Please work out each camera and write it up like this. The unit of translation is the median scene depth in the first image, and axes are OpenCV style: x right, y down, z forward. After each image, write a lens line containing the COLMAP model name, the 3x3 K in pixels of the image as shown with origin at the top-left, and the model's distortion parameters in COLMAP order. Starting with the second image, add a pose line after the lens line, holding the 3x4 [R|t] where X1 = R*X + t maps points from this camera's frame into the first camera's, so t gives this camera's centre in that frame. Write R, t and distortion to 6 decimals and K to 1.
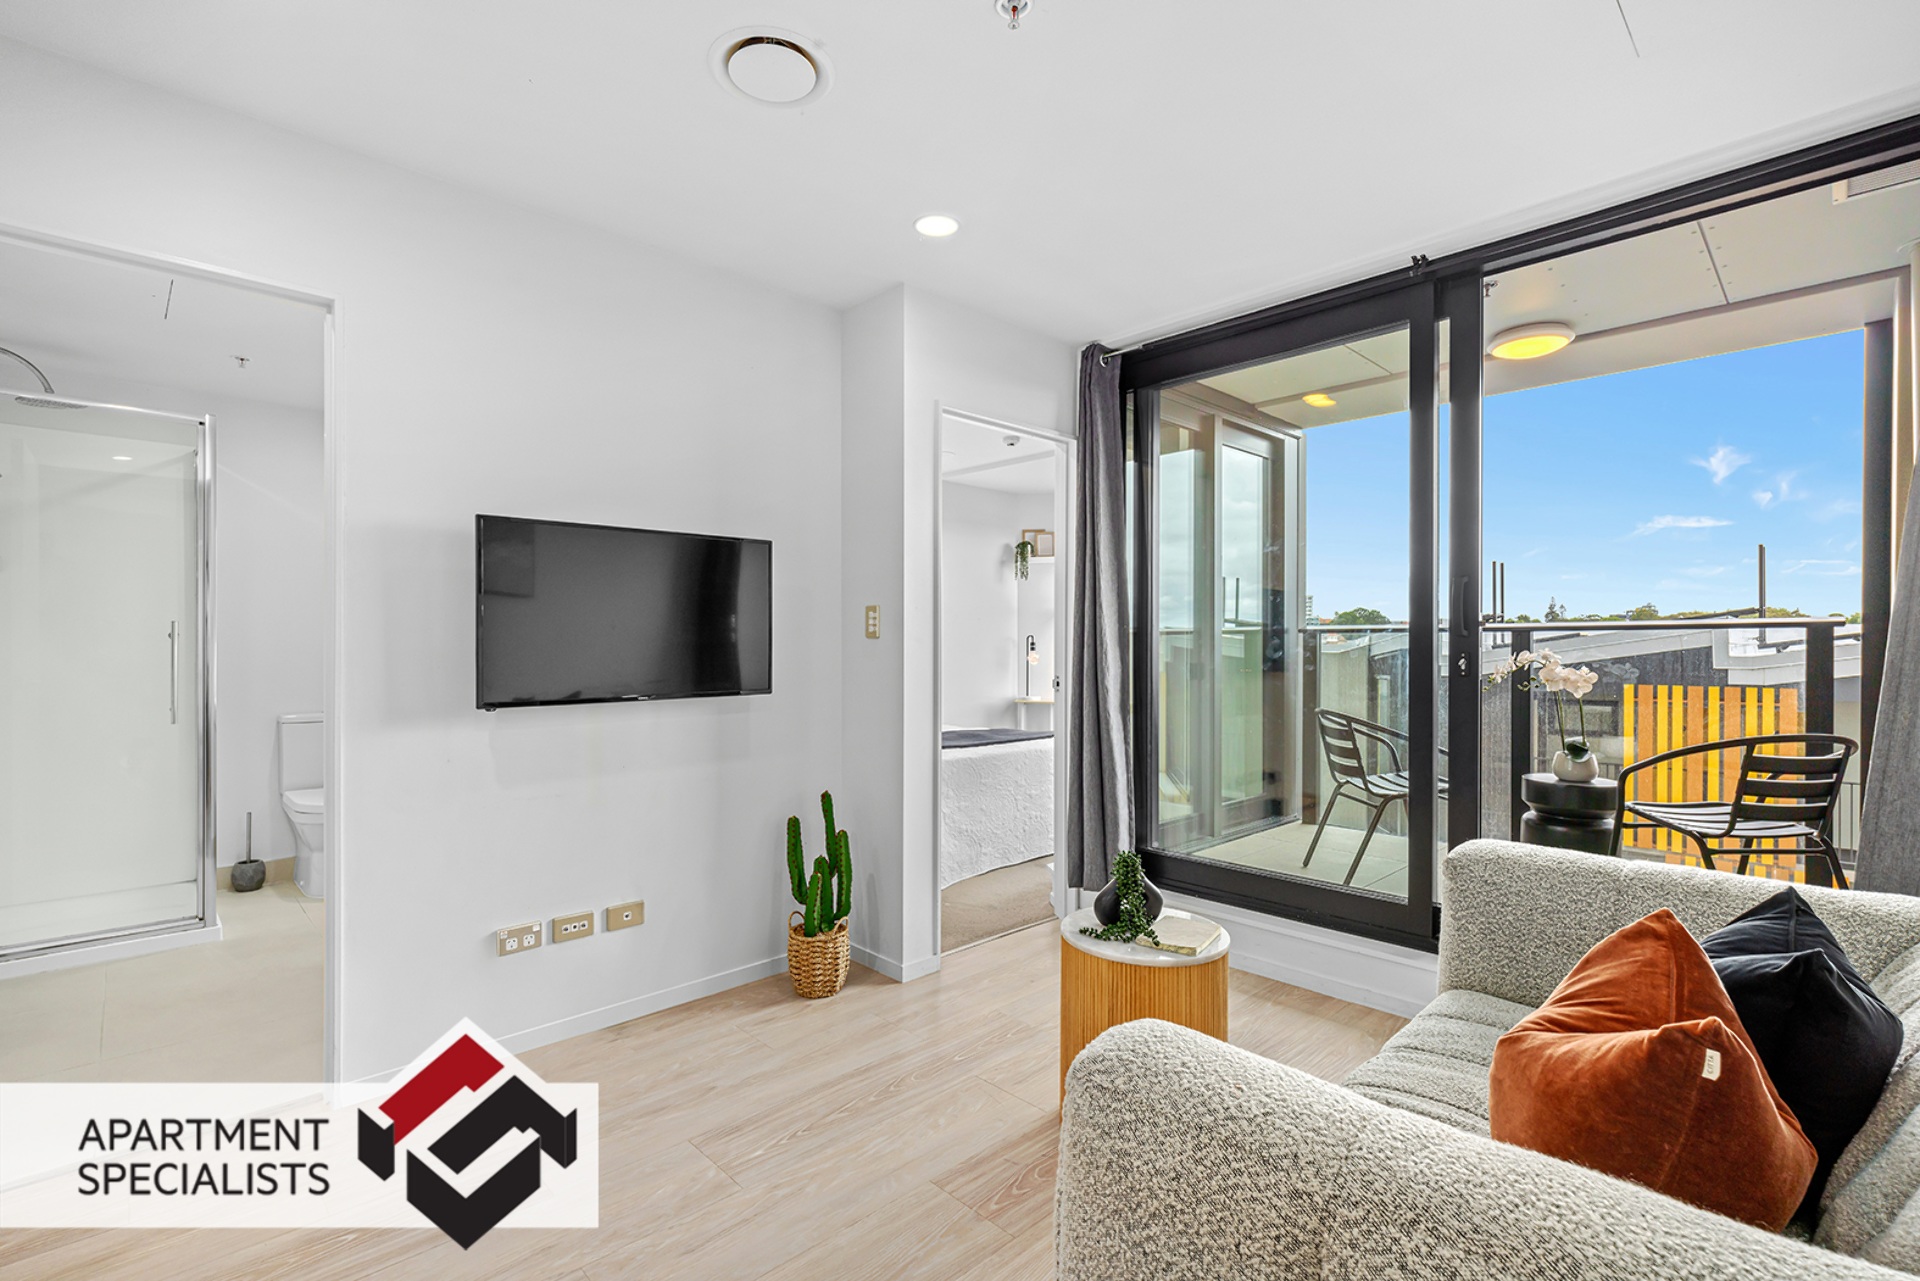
lens RADIAL K [[879.7, 0, 960.0], [0, 879.7, 640.5], [0, 0, 1]] dist [0.012830, 0.000147]
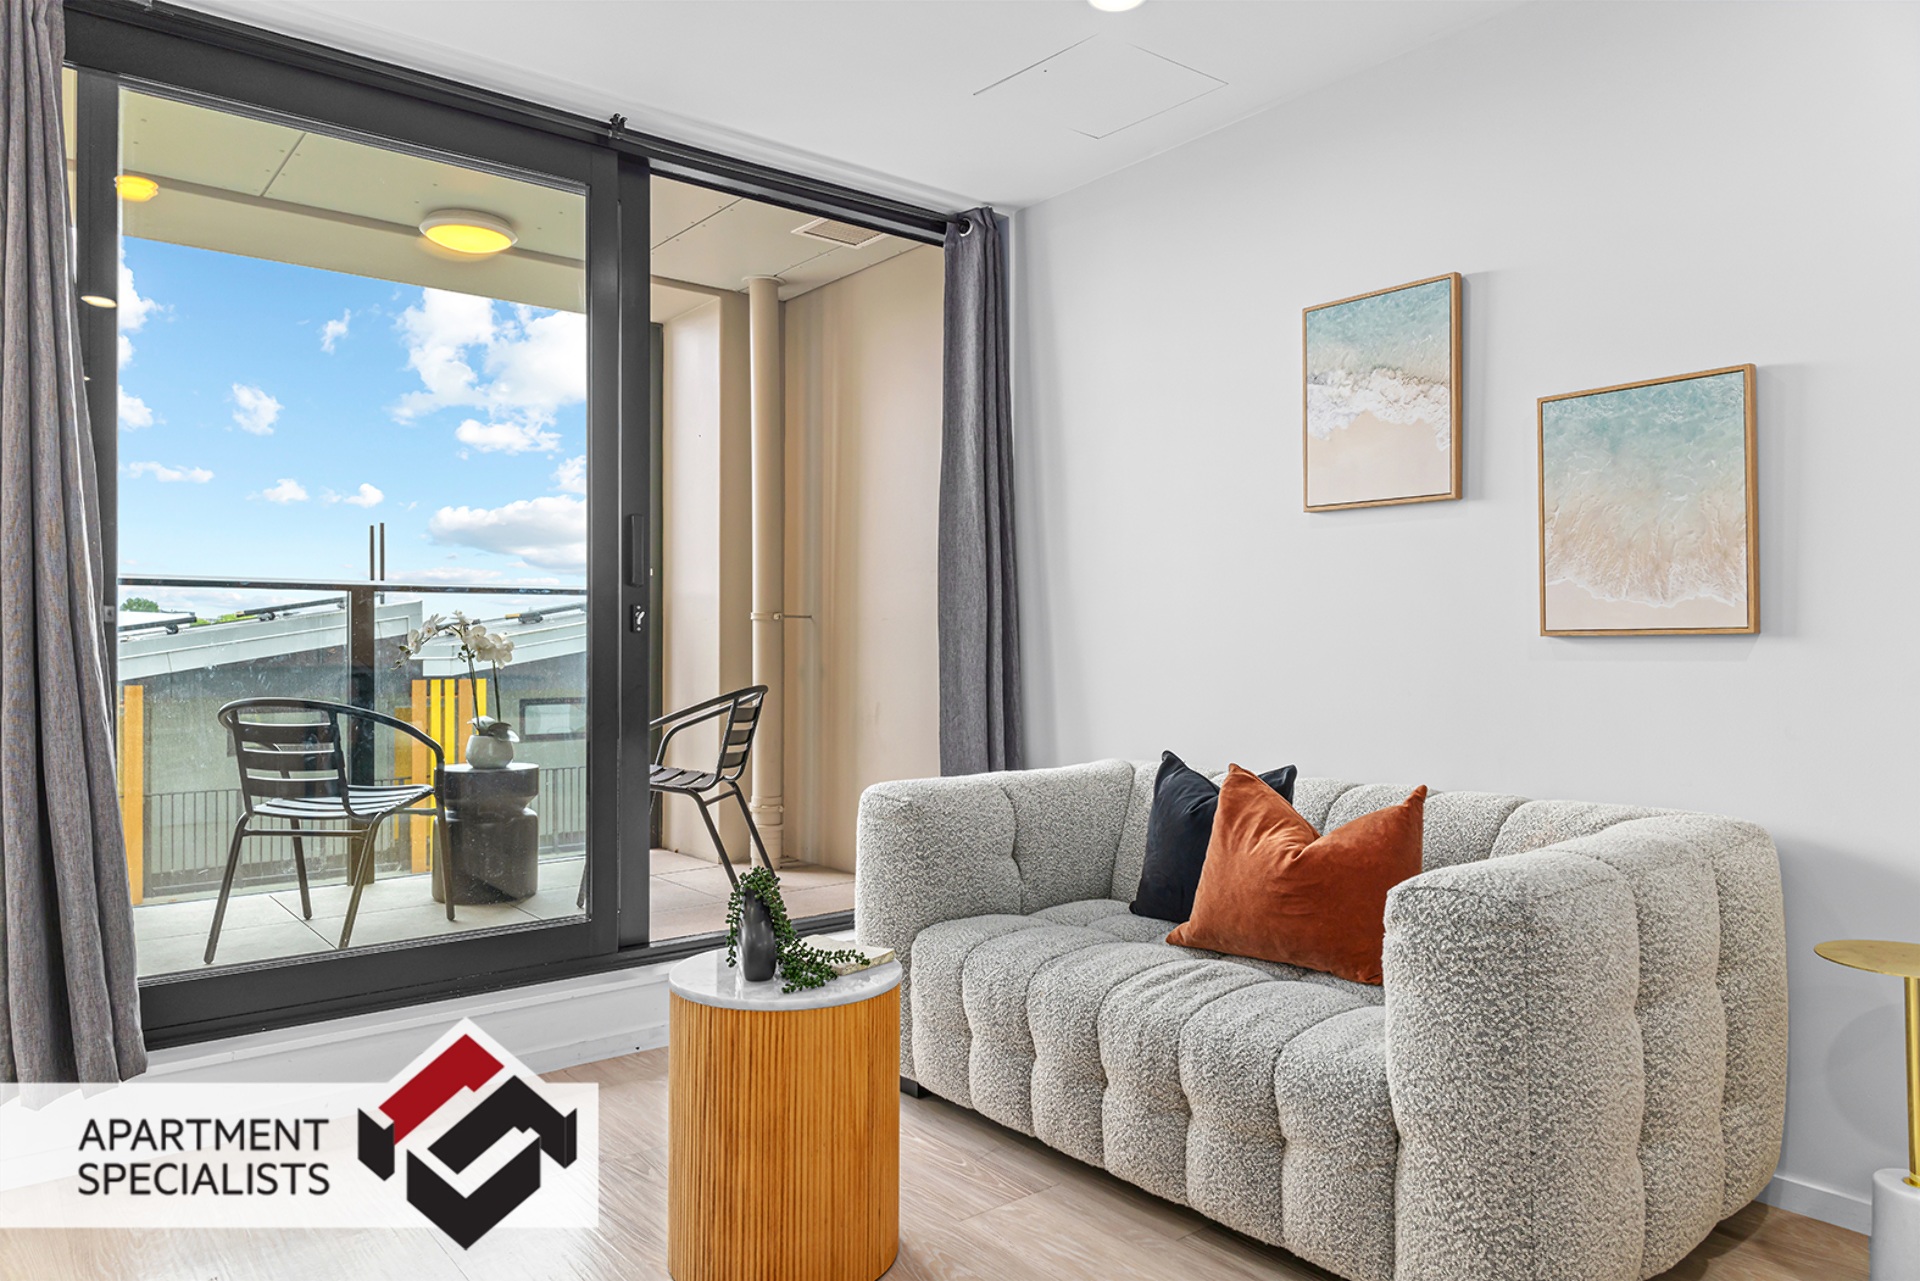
lens RADIAL K [[1242.6, 0, 960.0], [0, 1242.6, 640.5], [0, 0, 1]] dist [0.030867, 0.000245]
pose [[0.106145, -0.001348, 0.994350, -0.573034], [-0.006258, 0.999978, 0.002024, 0.041263], [-0.994331, -0.006438, 0.106134, 0.545986]]
